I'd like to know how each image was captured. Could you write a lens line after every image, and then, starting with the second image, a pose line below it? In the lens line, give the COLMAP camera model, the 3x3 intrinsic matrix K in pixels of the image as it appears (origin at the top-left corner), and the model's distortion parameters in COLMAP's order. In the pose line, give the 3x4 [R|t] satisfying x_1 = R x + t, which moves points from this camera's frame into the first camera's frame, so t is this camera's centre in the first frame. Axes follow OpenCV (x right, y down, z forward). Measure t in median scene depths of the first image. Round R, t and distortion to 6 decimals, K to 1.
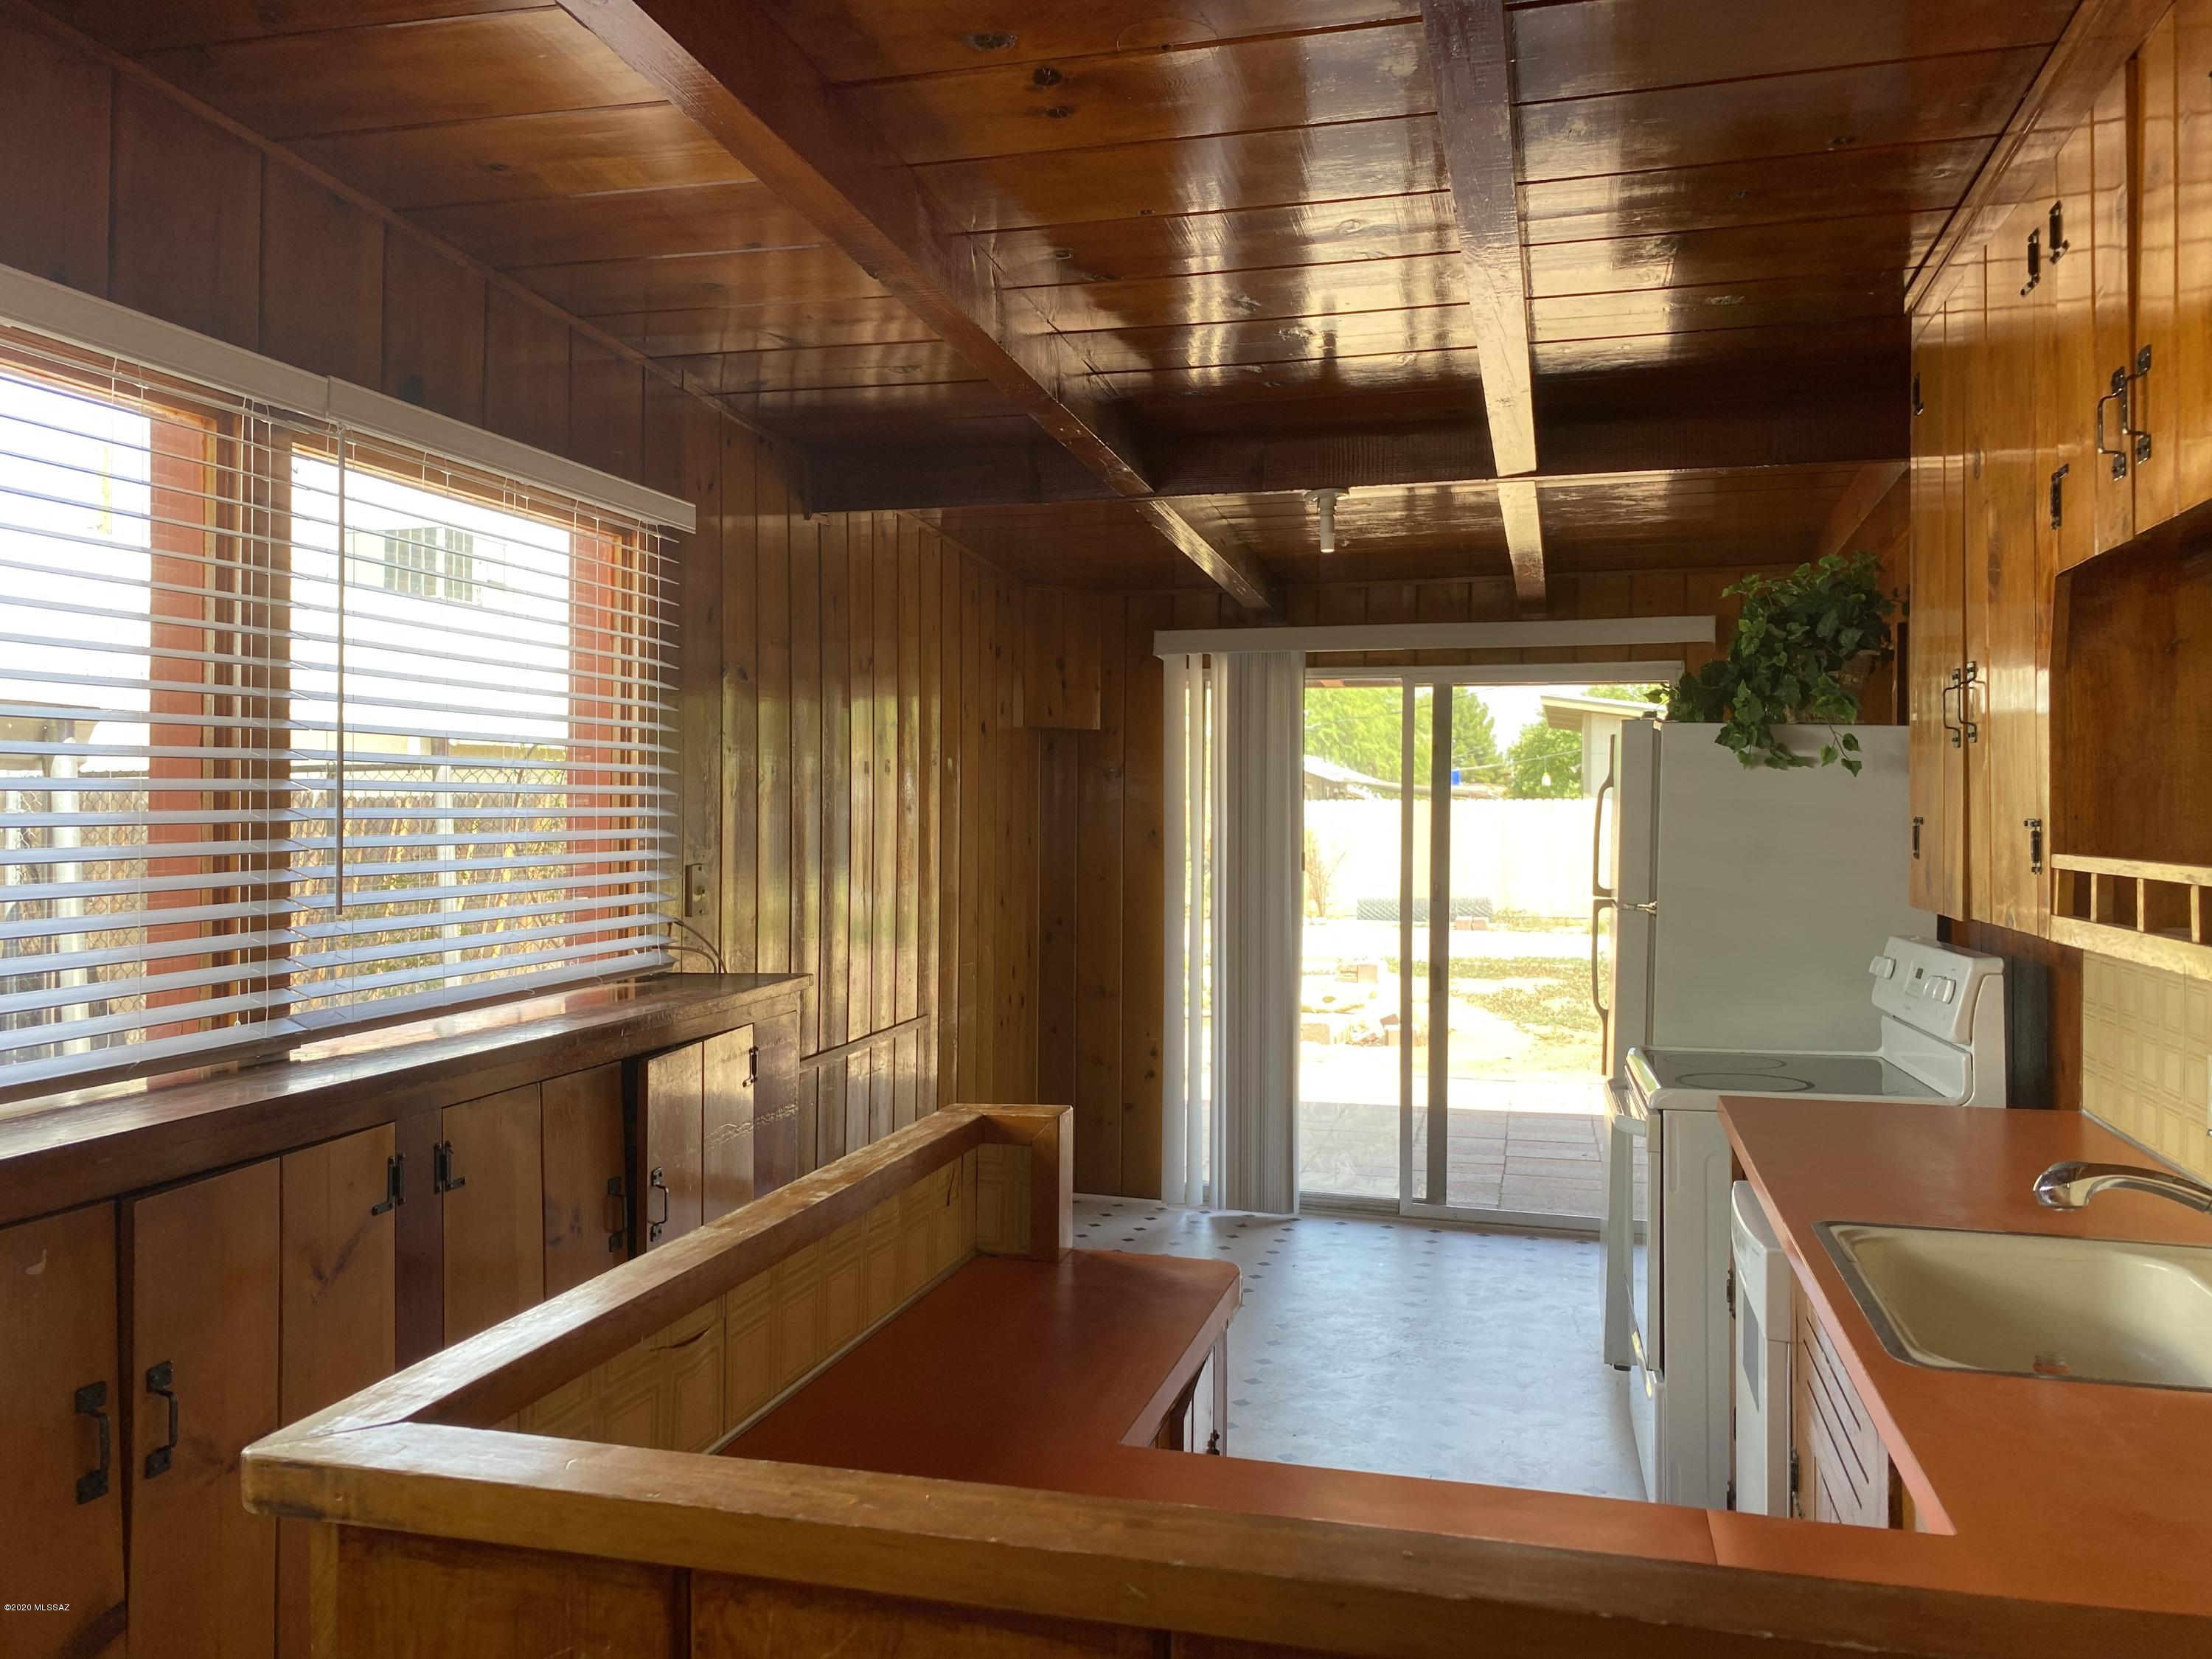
lens RADIAL K [[1685.8, 0, 1100.2], [0, 1685.8, 810.4], [0, 0, 1]] dist [0.008228, -0.008435]
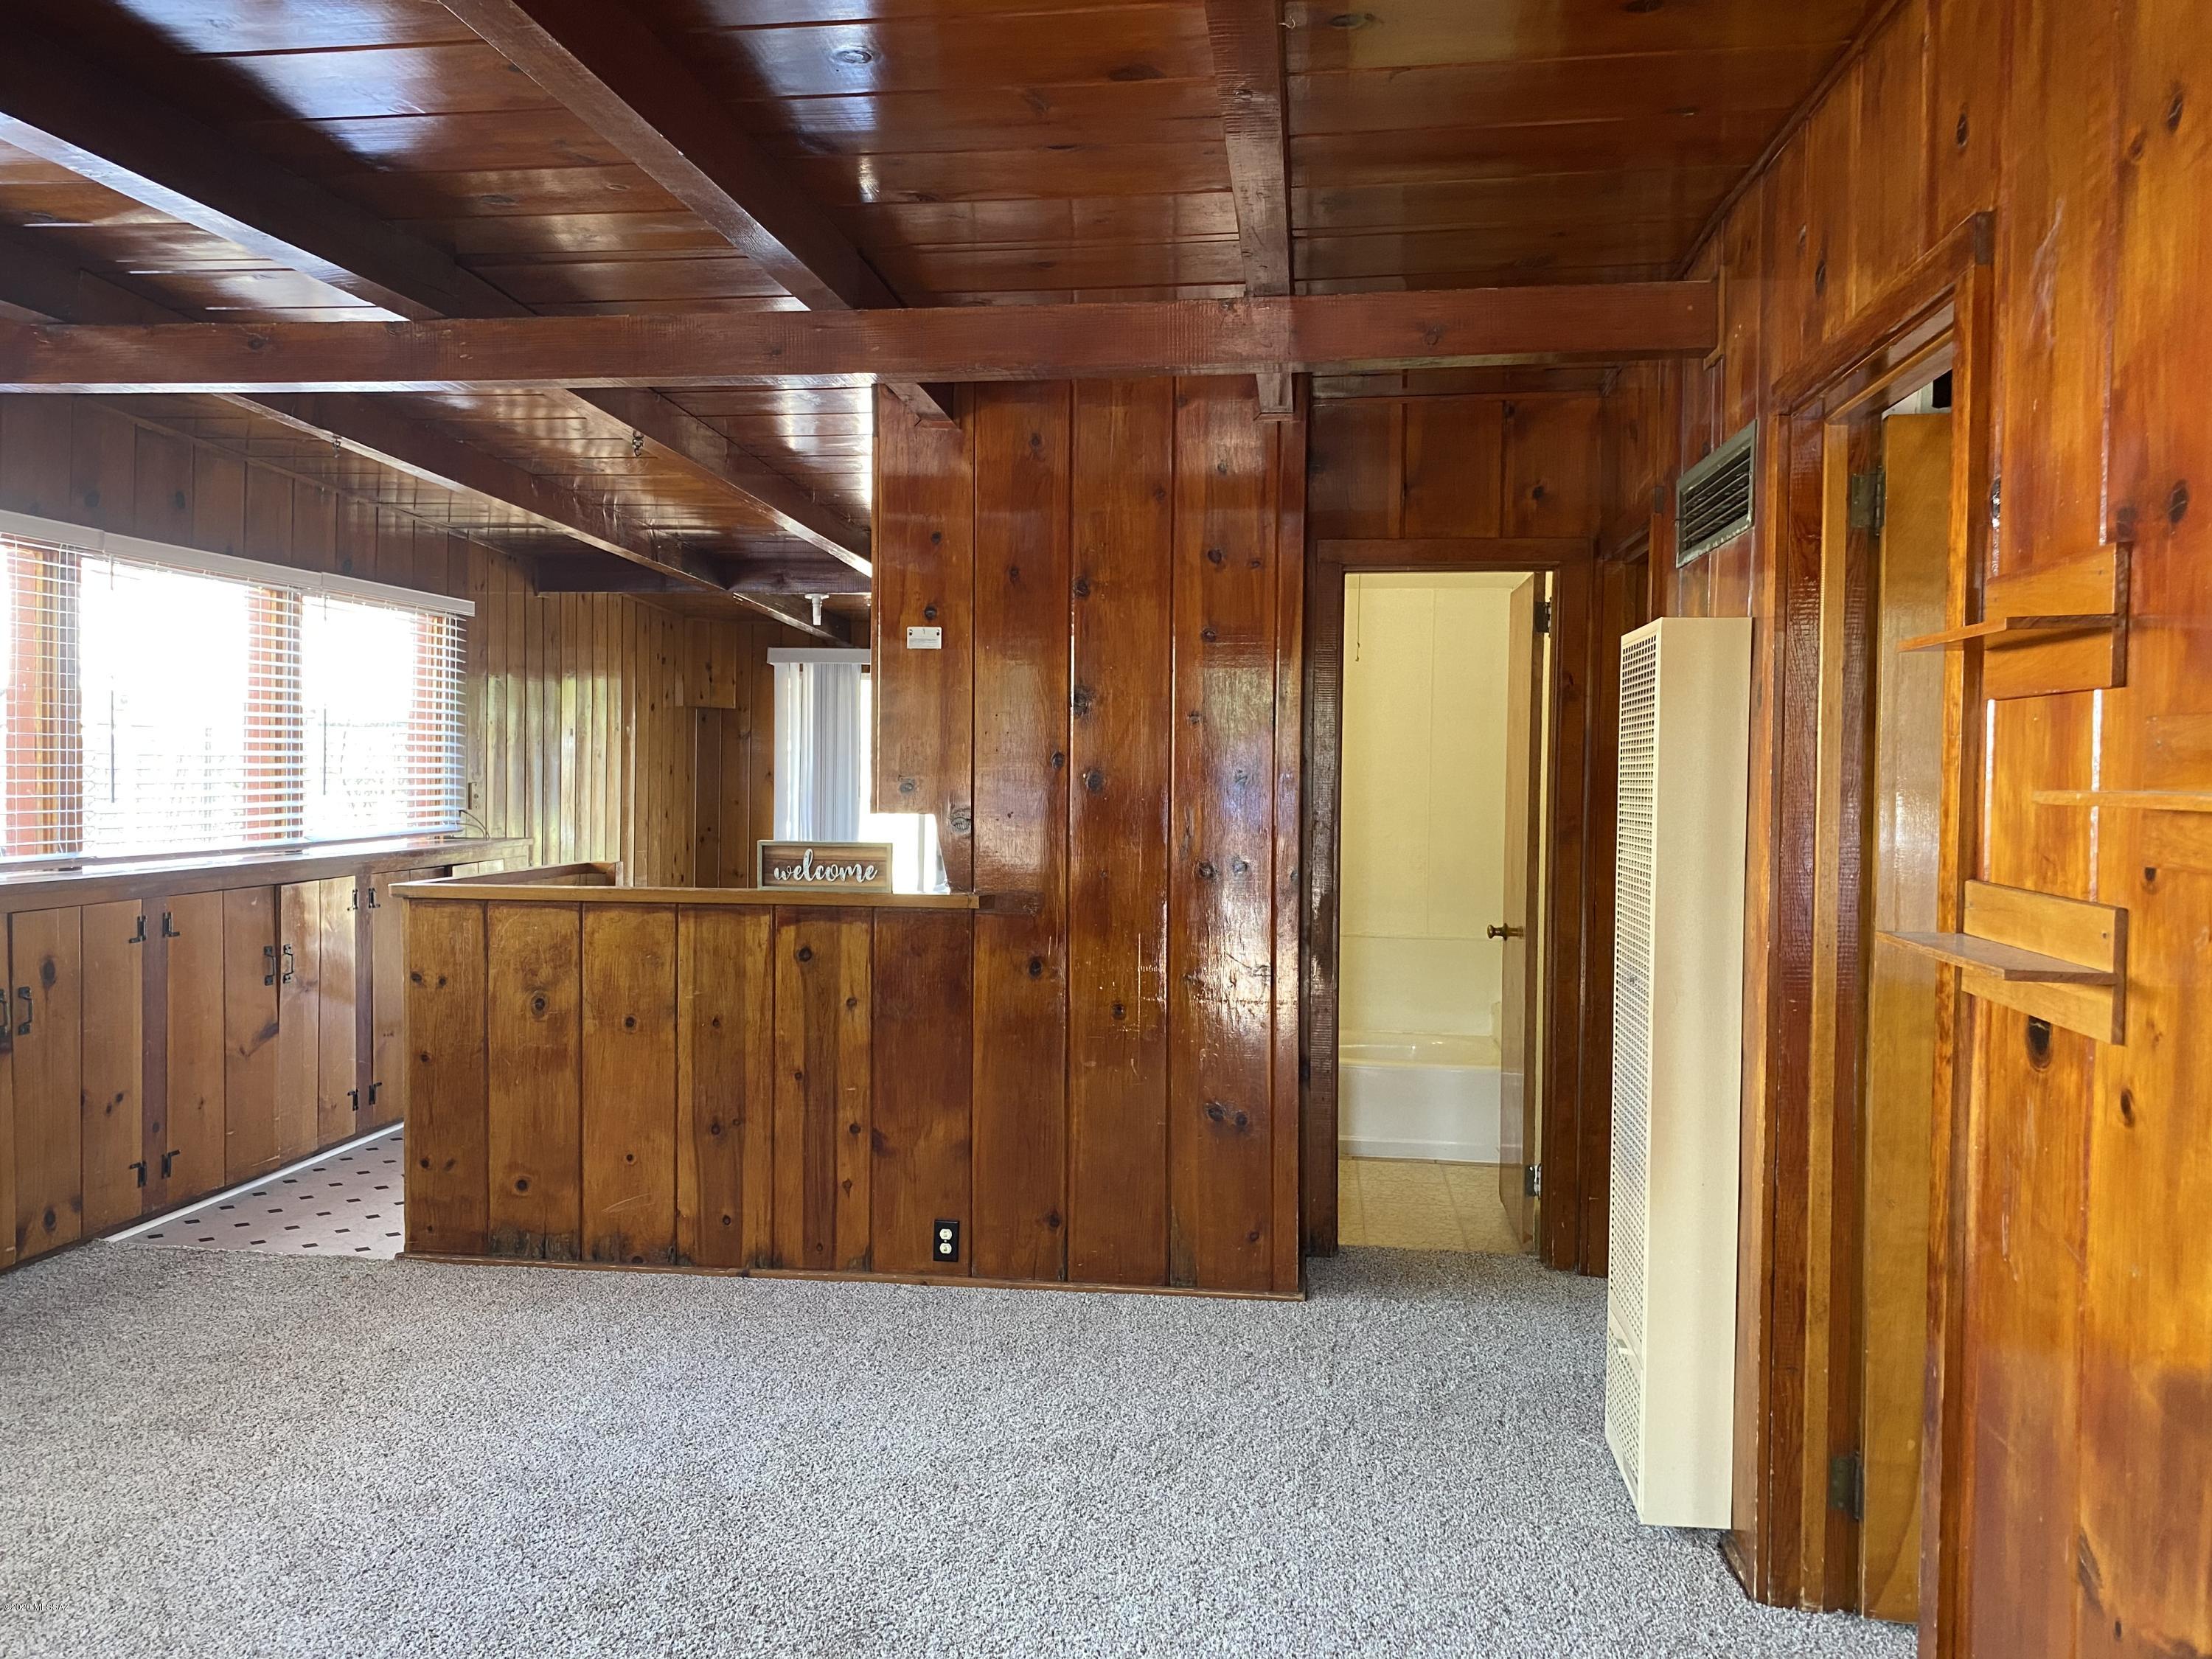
lens RADIAL K [[1674.1, 0, 1101.6], [0, 1674.1, 818.7], [0, 0, 1]] dist [0.118008, -0.202376]
pose [[0.990935, 0.011476, 0.133851, 0.239277], [-0.015802, 0.999385, 0.031300, 0.001765], [-0.133409, -0.033132, 0.990507, -1.140323]]
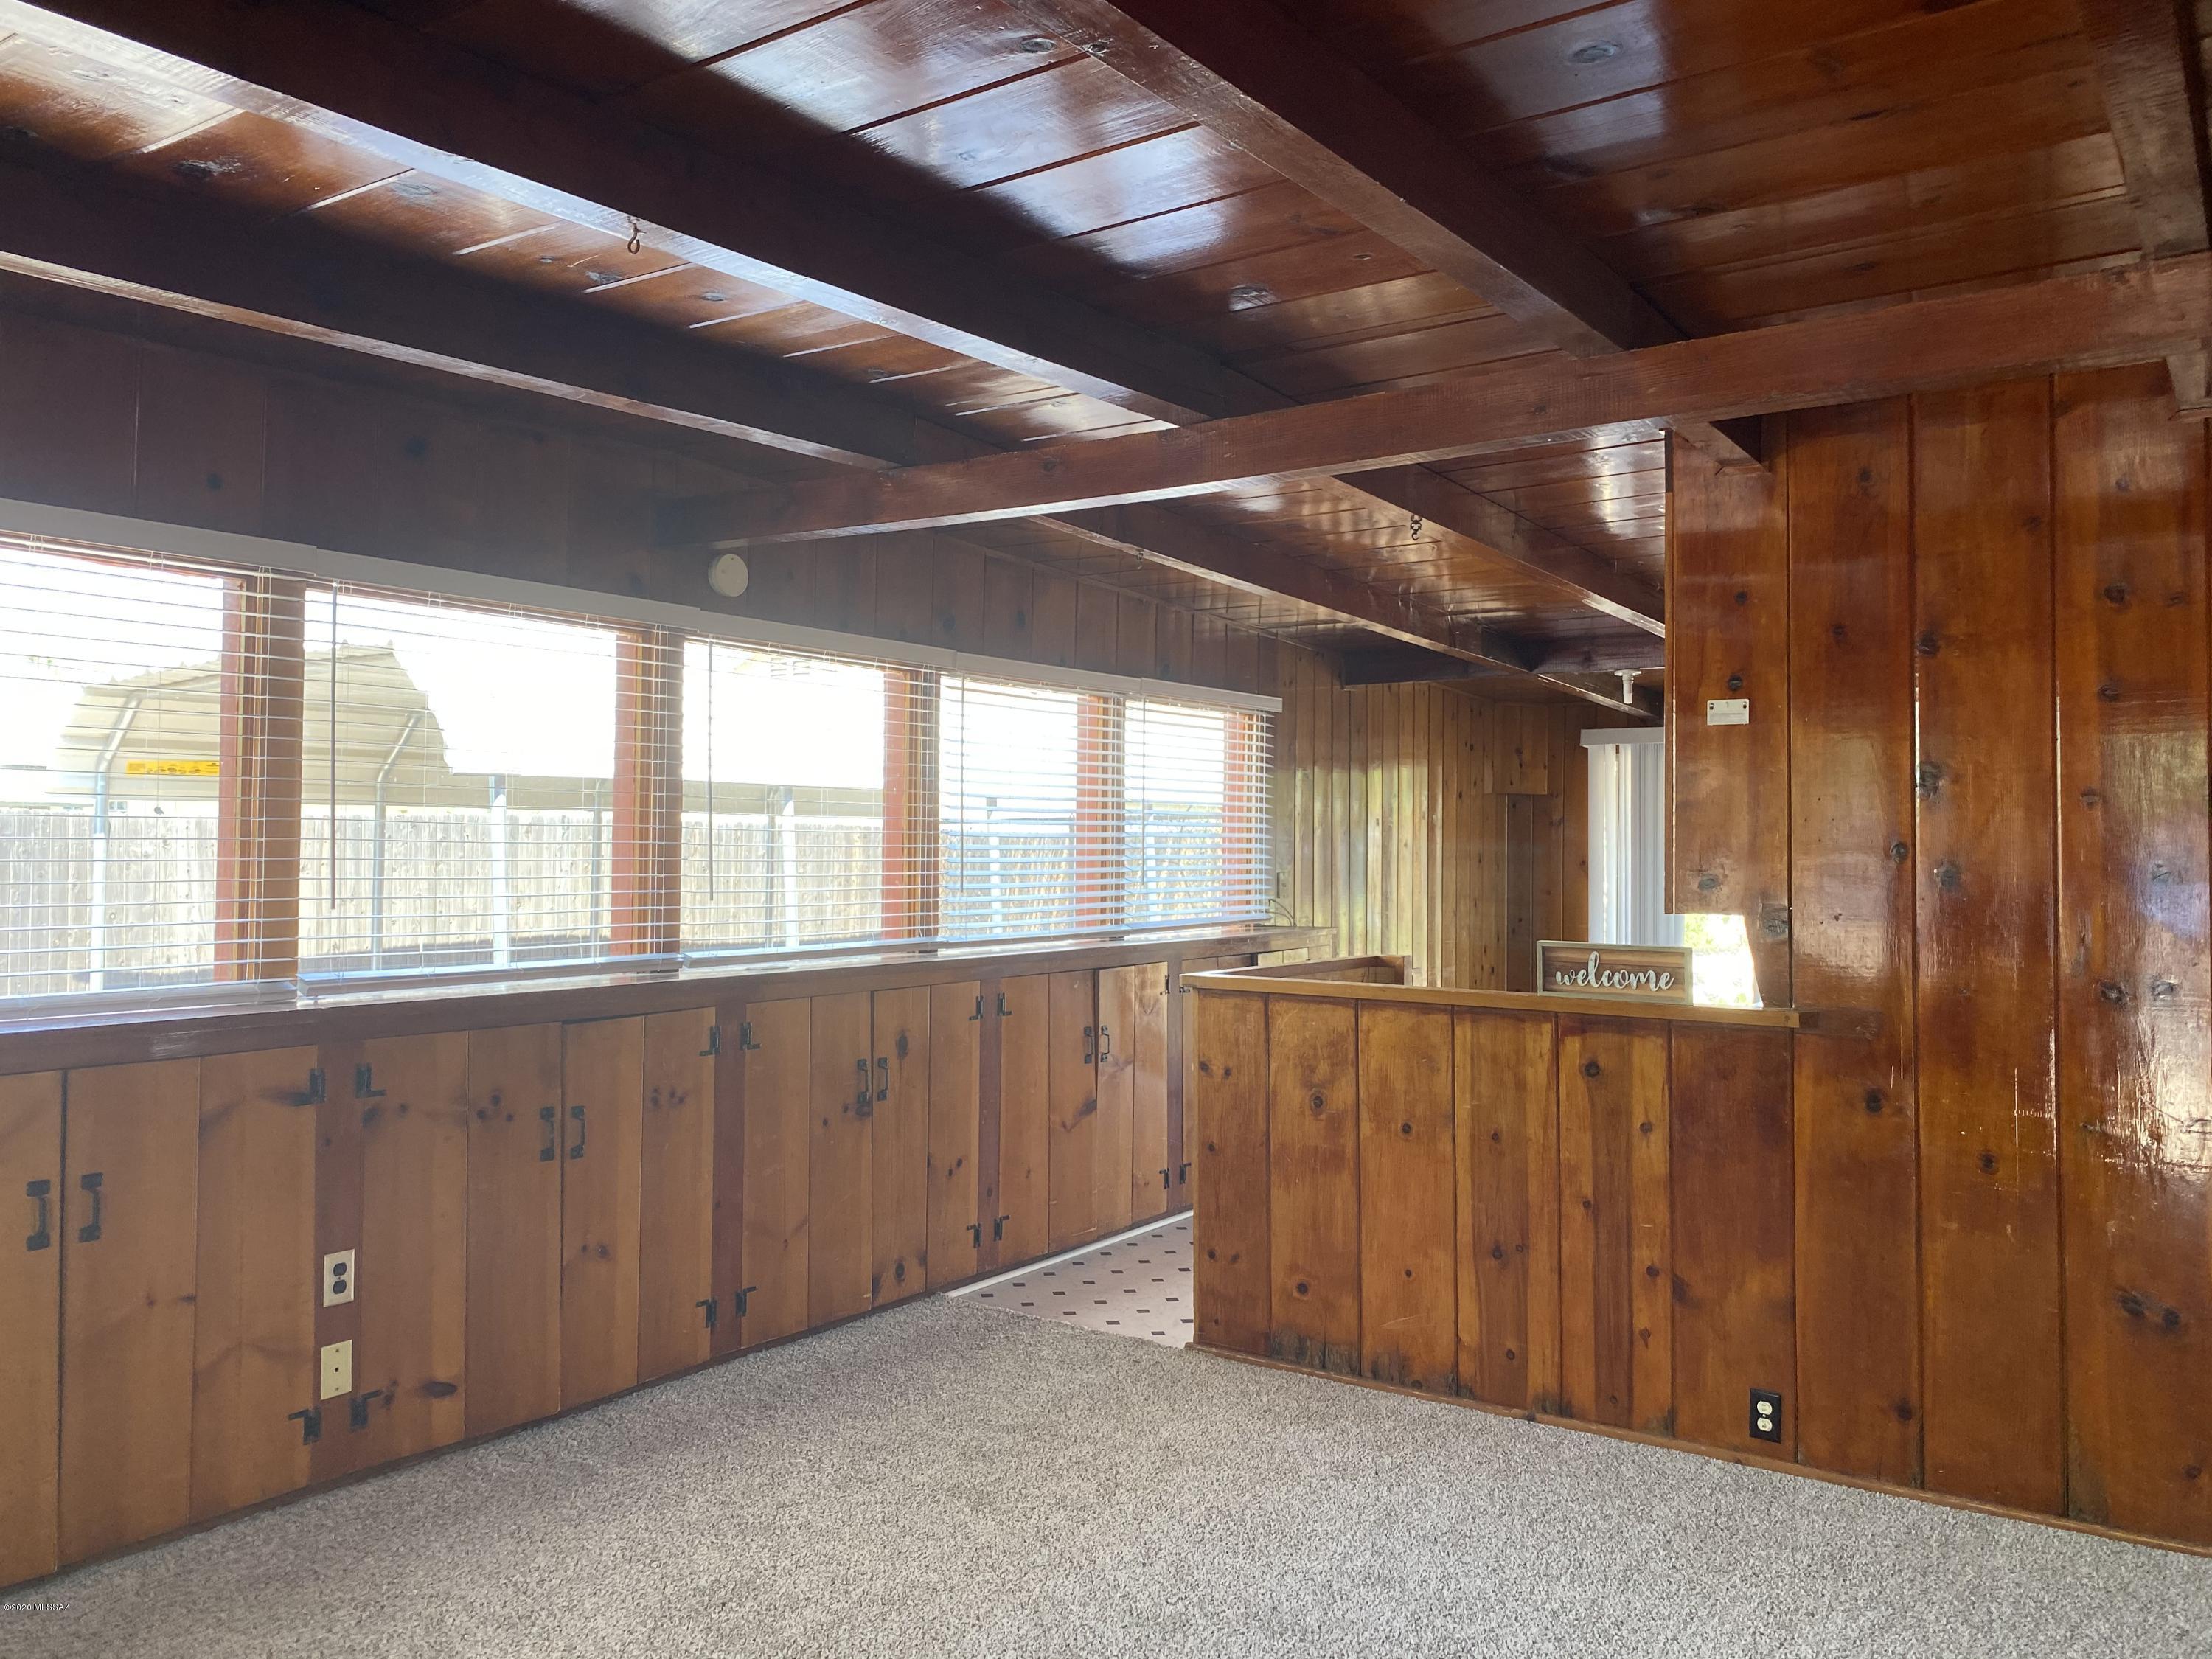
lens RADIAL K [[1685.8, 0, 1100.2], [0, 1685.8, 810.4], [0, 0, 1]] dist [0.008228, -0.008435]
pose [[0.937859, 0.002339, -0.347008, 0.275215], [-0.008892, 0.999811, -0.017291, -0.005991], [0.346902, 0.019302, 0.937703, -1.039885]]
